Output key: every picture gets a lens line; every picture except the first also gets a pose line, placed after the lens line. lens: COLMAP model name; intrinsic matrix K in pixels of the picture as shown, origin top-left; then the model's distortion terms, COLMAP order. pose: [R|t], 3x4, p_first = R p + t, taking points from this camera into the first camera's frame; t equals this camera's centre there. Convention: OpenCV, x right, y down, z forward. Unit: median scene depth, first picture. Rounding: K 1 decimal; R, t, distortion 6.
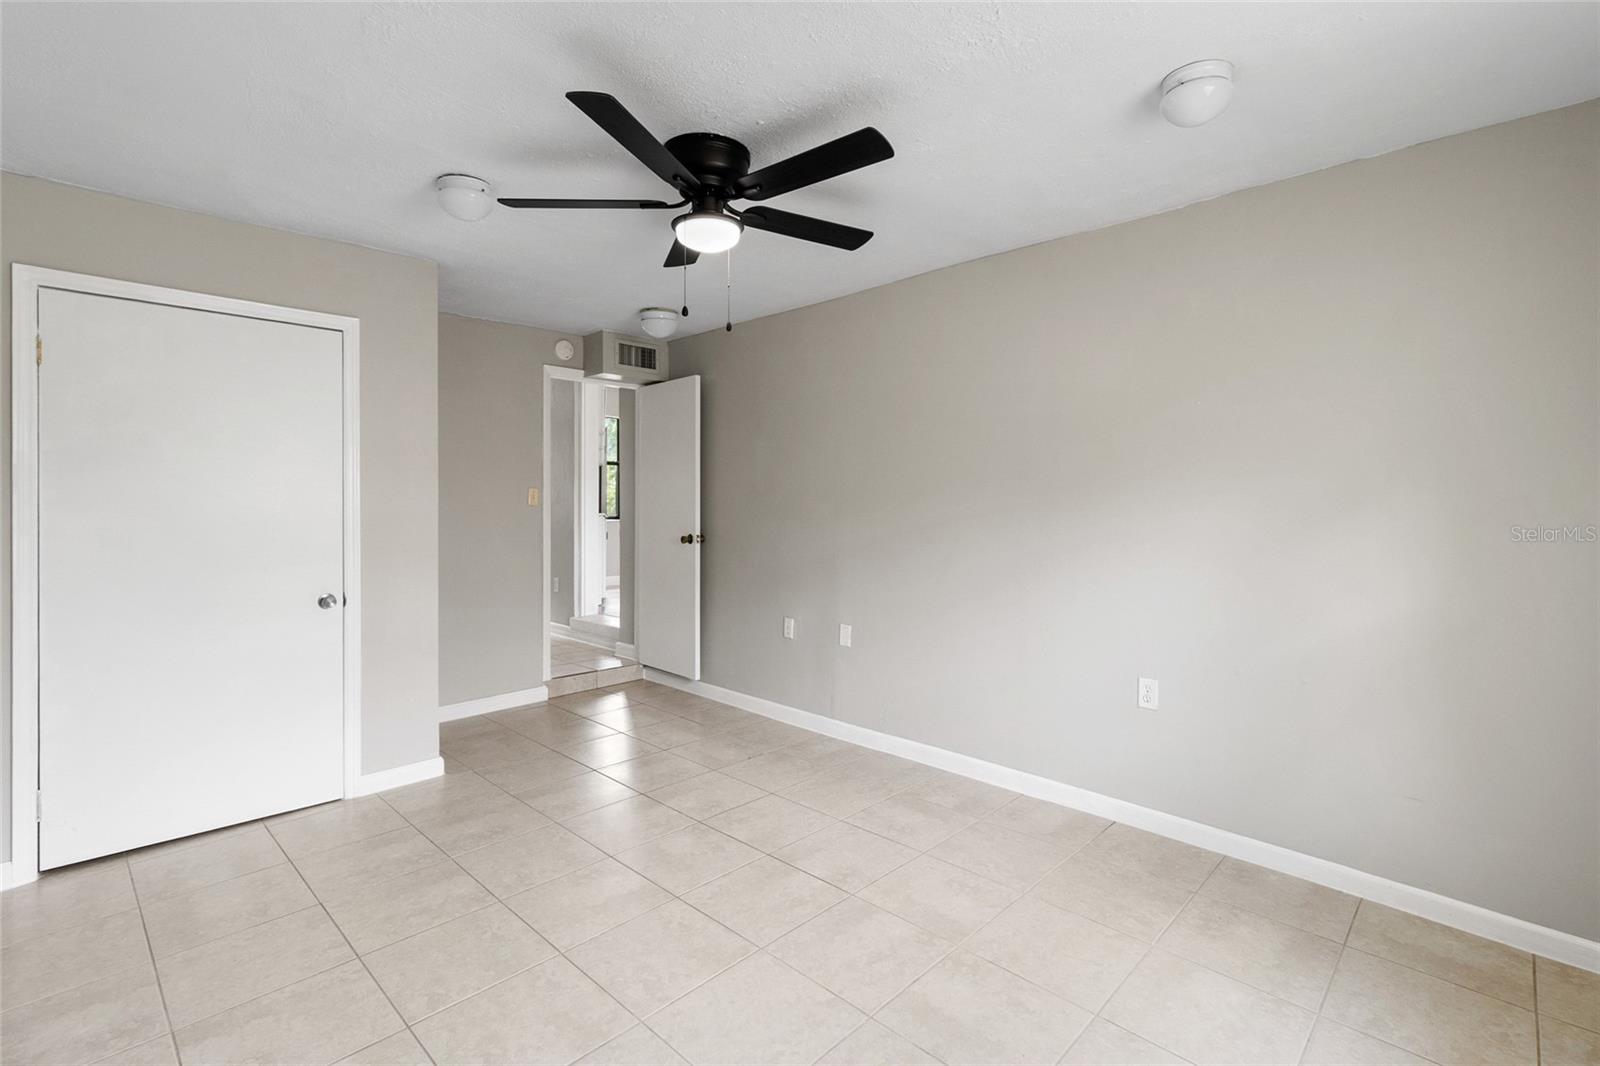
lens RADIAL K [[737.8, 0, 809.1], [0, 737.8, 501.7], [0, 0, 1]] dist [-0.000567, -0.000758]
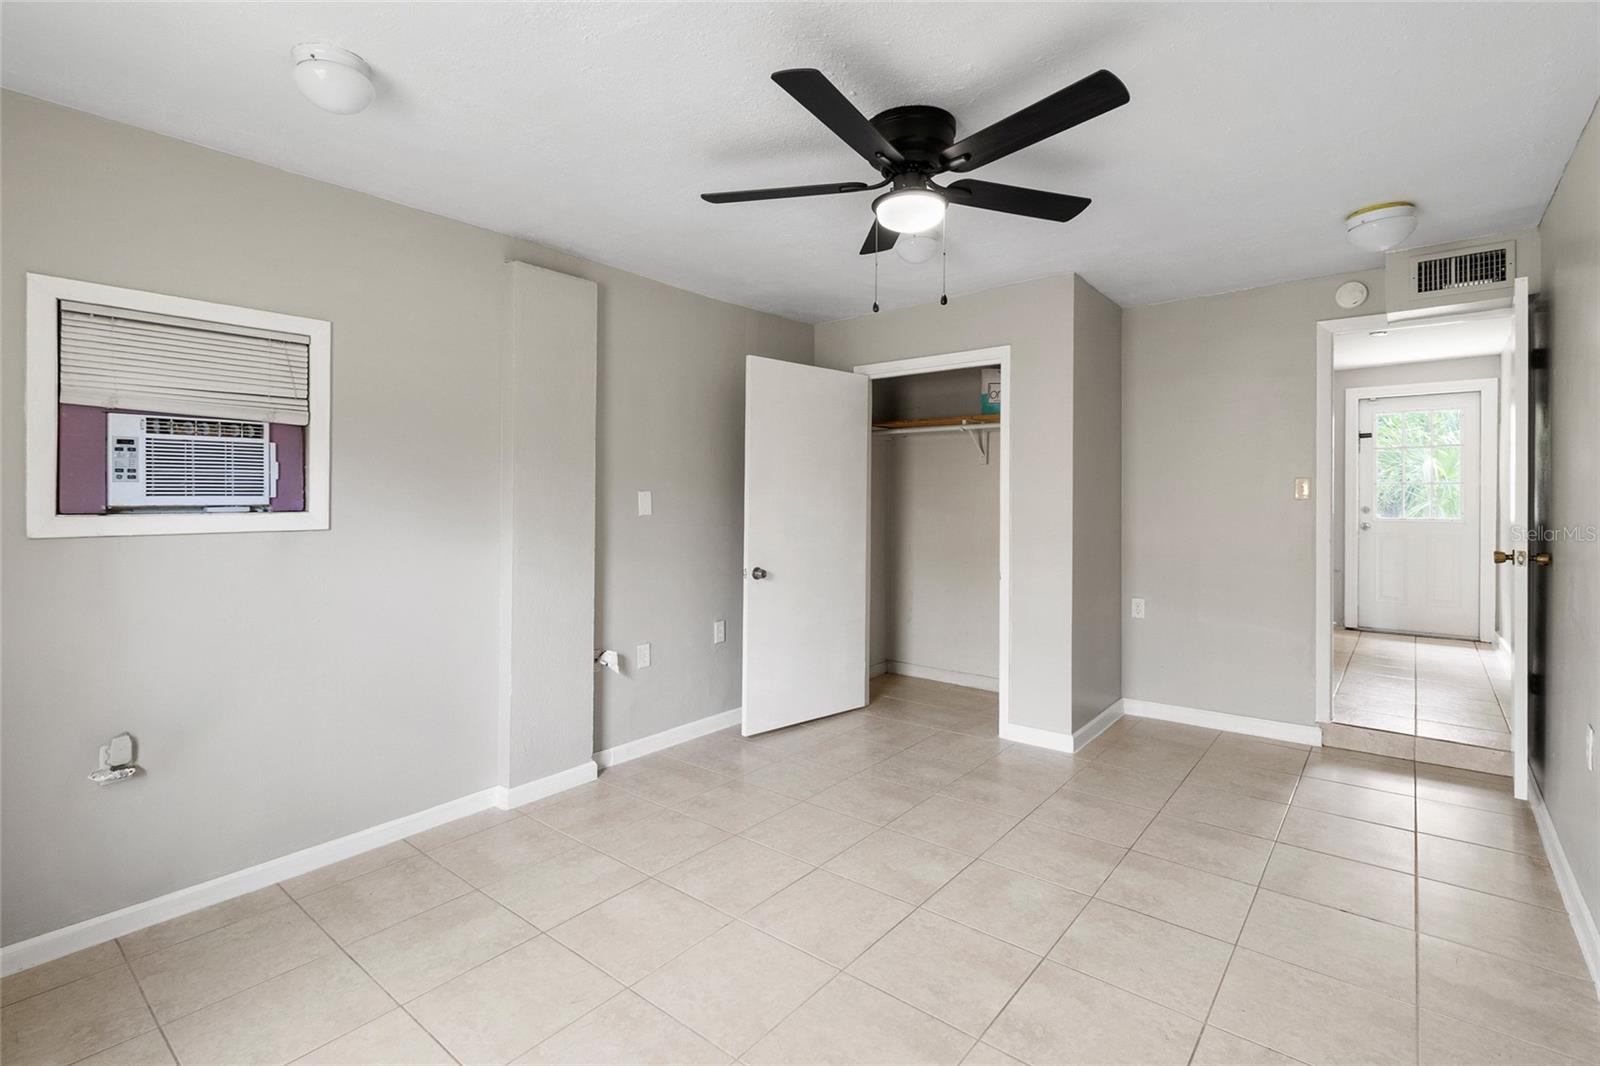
lens RADIAL K [[737.8, 0, 812.8], [0, 737.8, 495.4], [0, 0, 1]] dist [-0.000567, -0.000758]
pose [[0.078991, -0.001171, -0.996875, 0.730176], [0.003151, 0.999995, -0.000925, -0.001538], [0.996870, -0.003068, 0.078994, 0.744419]]
